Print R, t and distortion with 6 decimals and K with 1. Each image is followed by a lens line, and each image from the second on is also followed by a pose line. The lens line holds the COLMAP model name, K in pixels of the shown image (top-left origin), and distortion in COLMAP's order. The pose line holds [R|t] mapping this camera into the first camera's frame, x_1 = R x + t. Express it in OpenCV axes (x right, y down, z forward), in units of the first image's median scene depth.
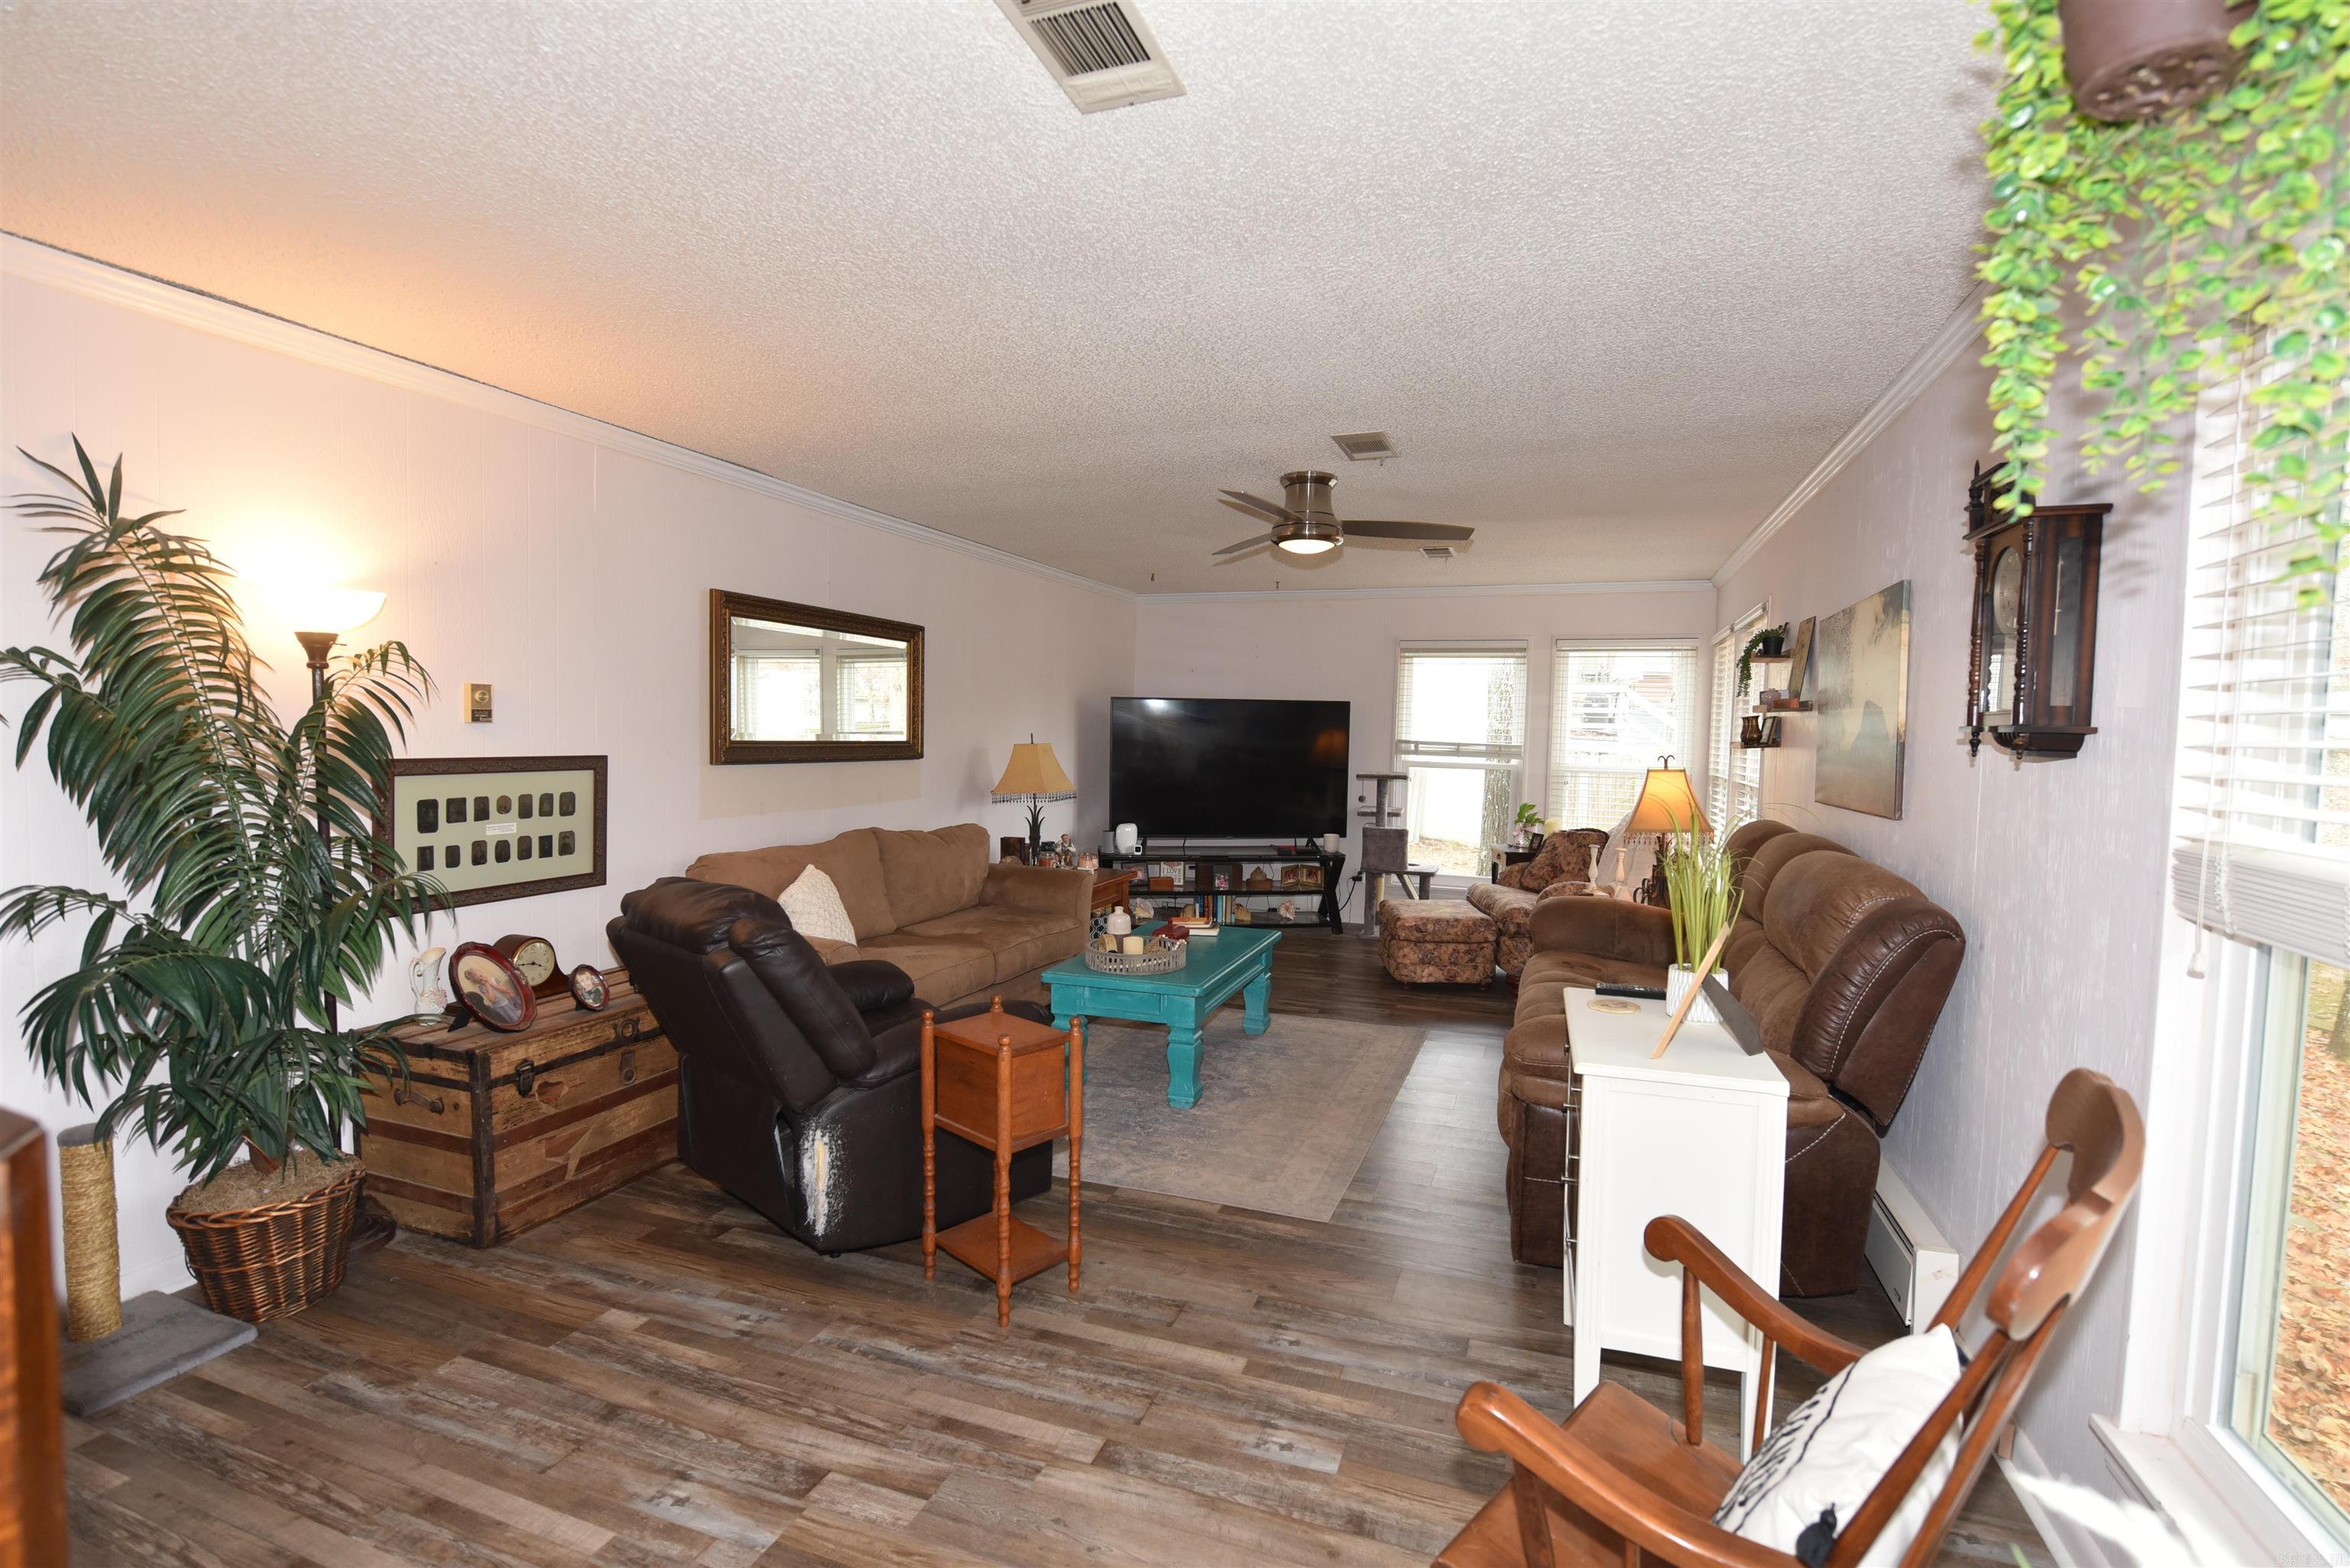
lens RADIAL K [[1063.3, 0, 1174.3], [0, 1063.3, 789.4], [0, 0, 1]] dist [-0.004647, -0.000111]
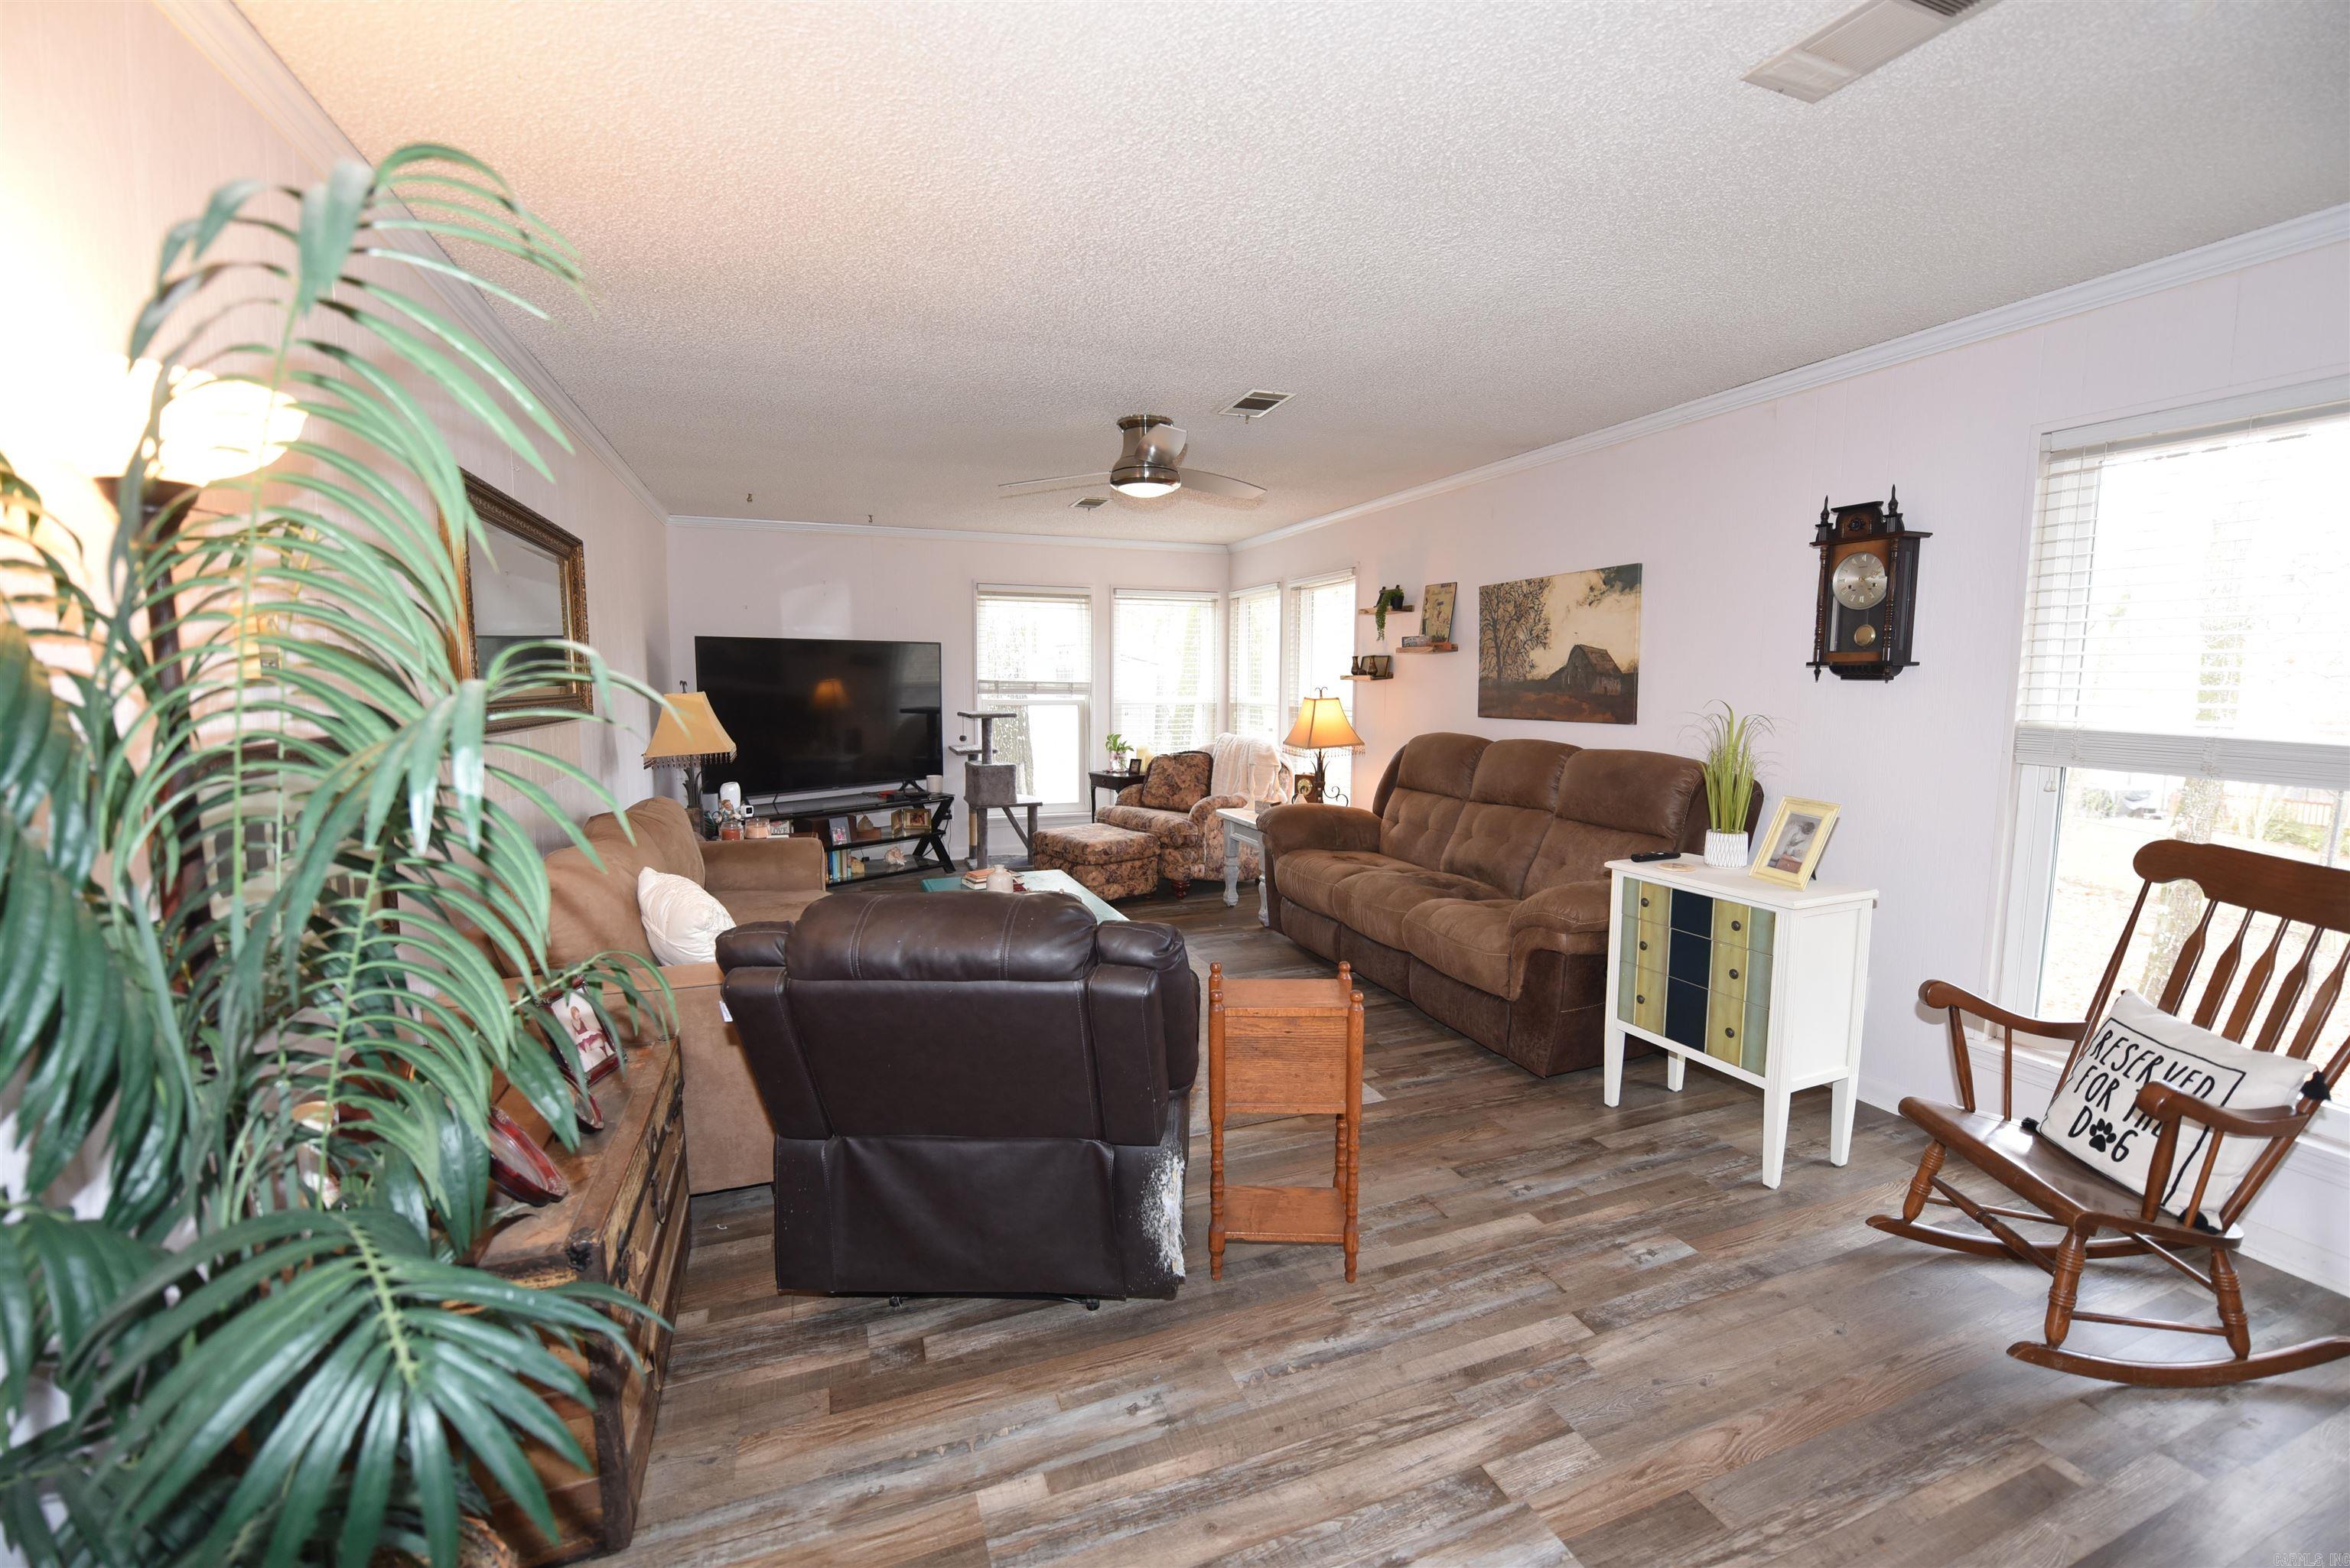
lens RADIAL K [[983.5, 0, 1185.6], [0, 983.5, 780.7], [0, 0, 1]] dist [-0.011184, -0.000322]
pose [[0.750886, -0.088743, 0.654442, -0.576944], [0.051878, 0.995795, 0.075508, -0.022407], [-0.658391, -0.022746, 0.752333, 0.299240]]
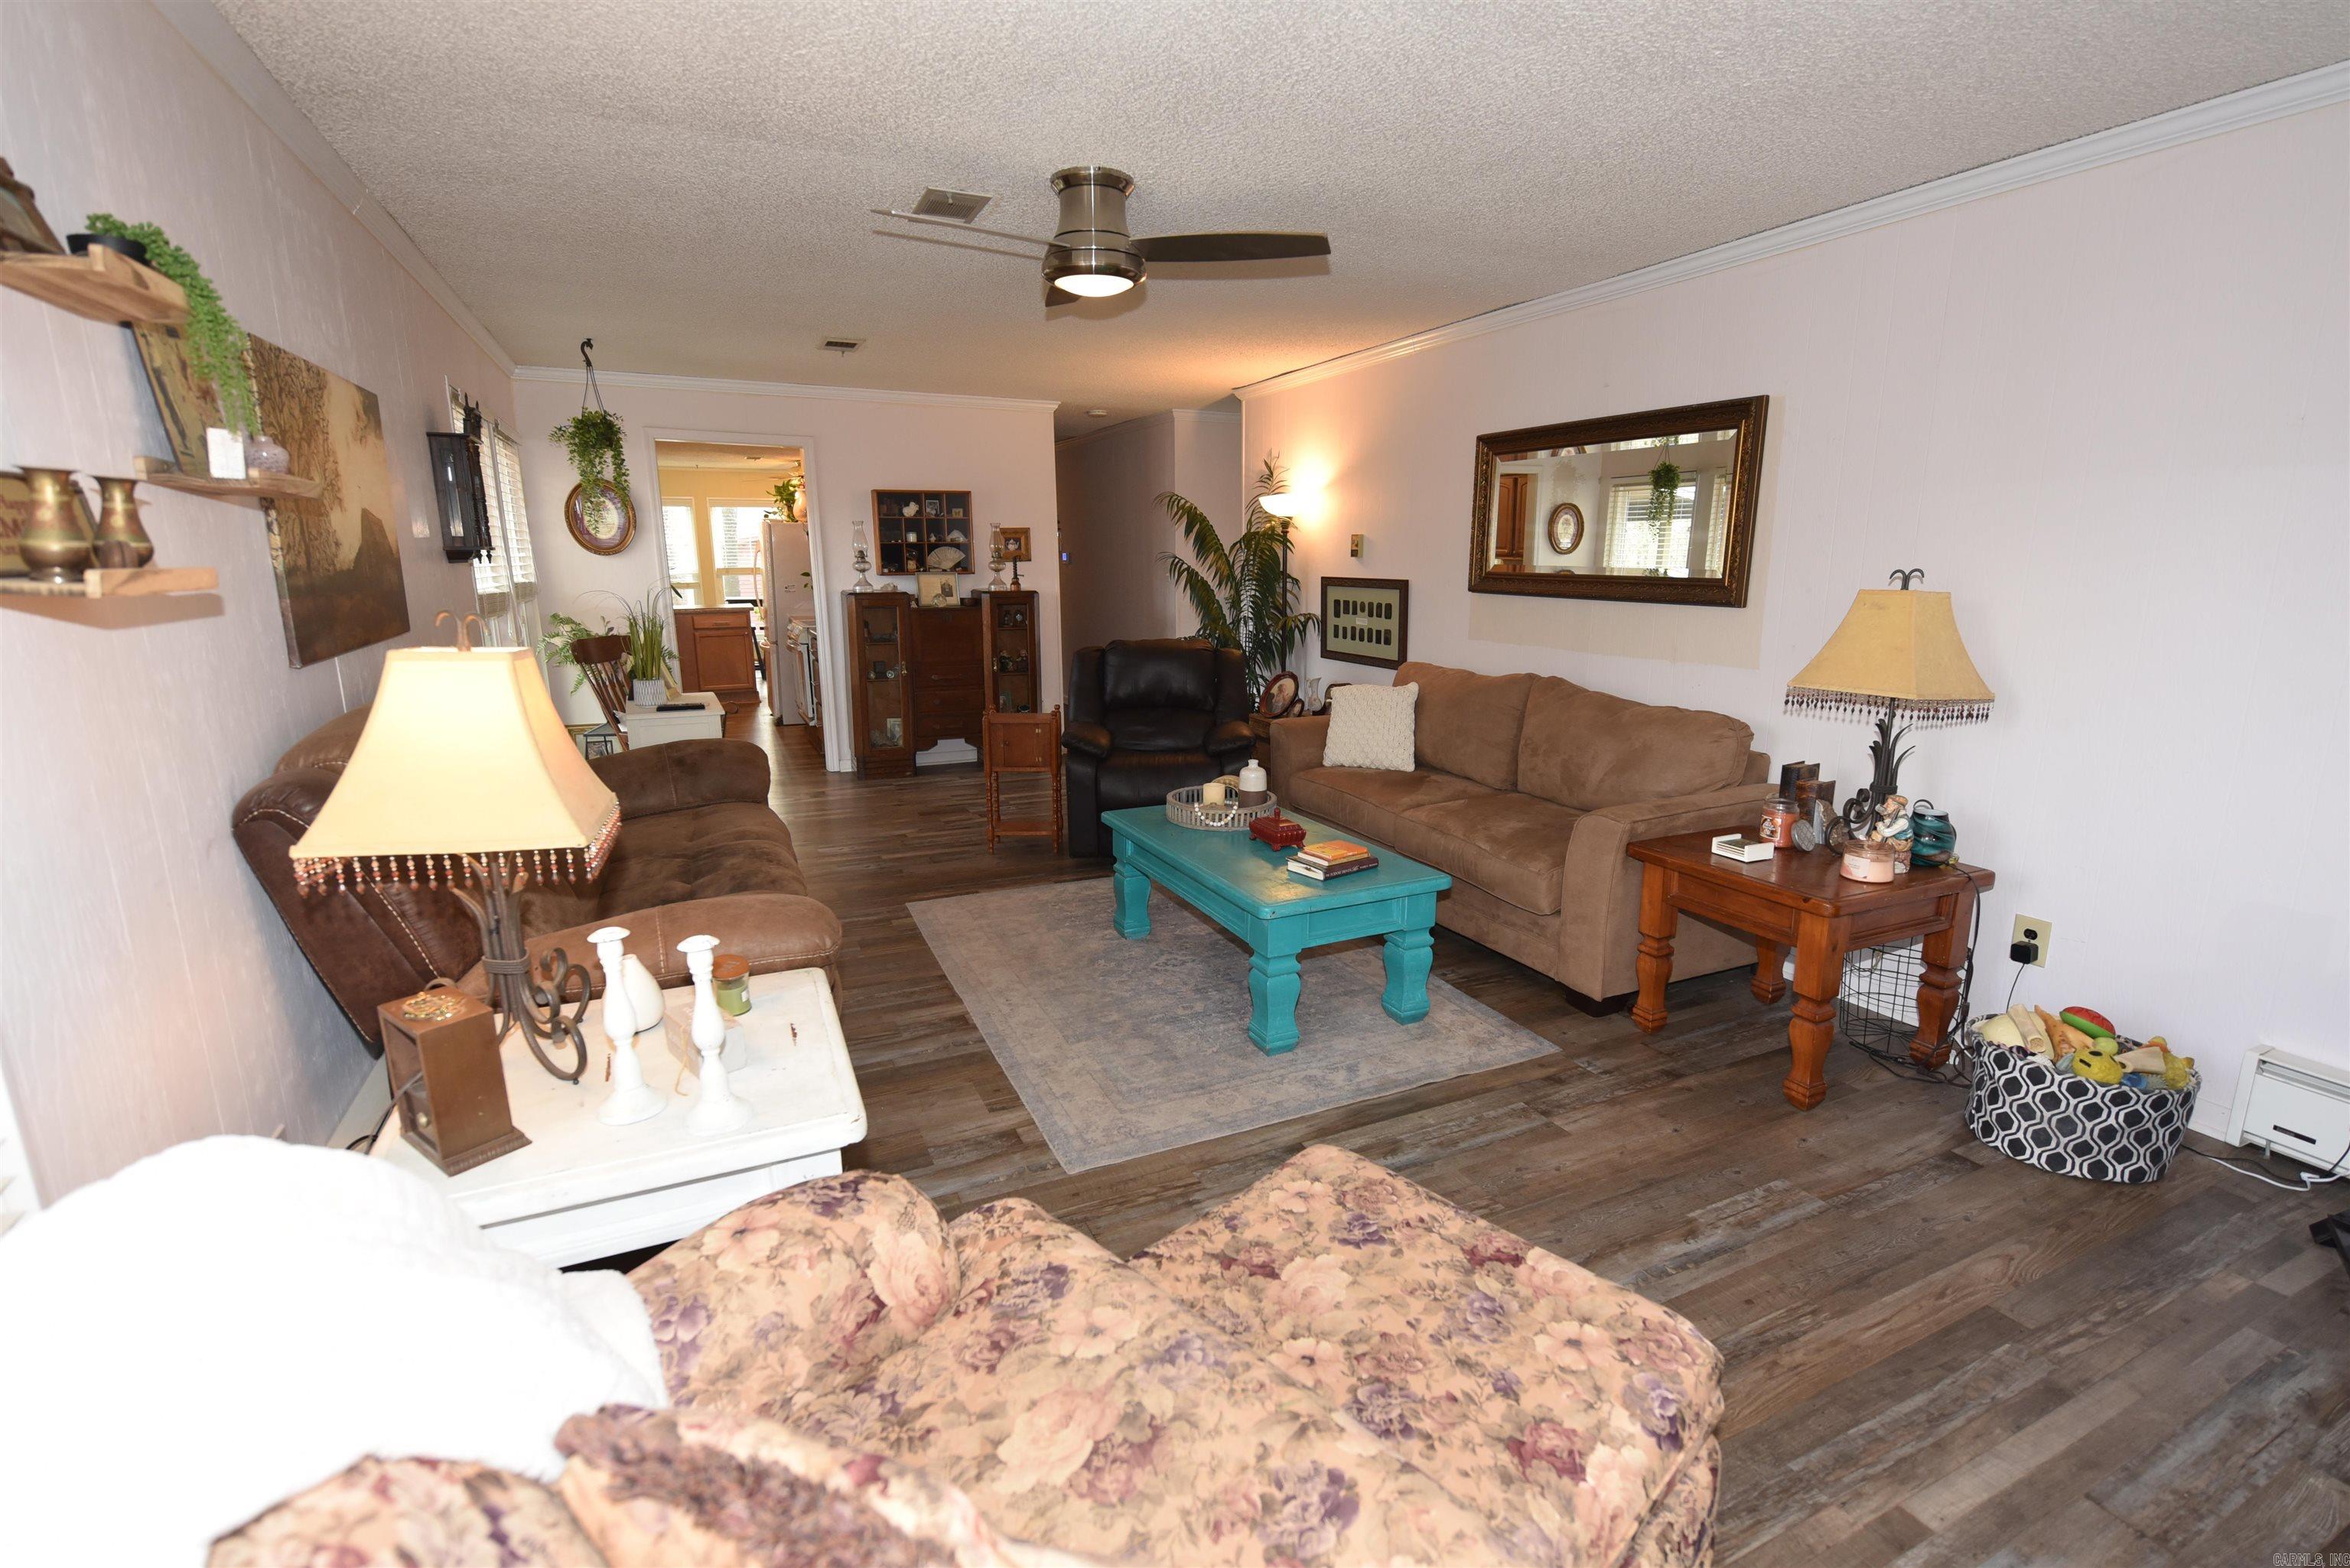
lens RADIAL K [[1063.3, 0, 1197.2], [0, 1063.3, 792.8], [0, 0, 1]] dist [-0.004647, -0.000111]
pose [[-0.696159, 0.151004, -0.701826, 0.740687], [-0.040981, 0.967674, 0.248853, -0.104048], [0.716717, 0.202003, -0.667467, 1.898751]]
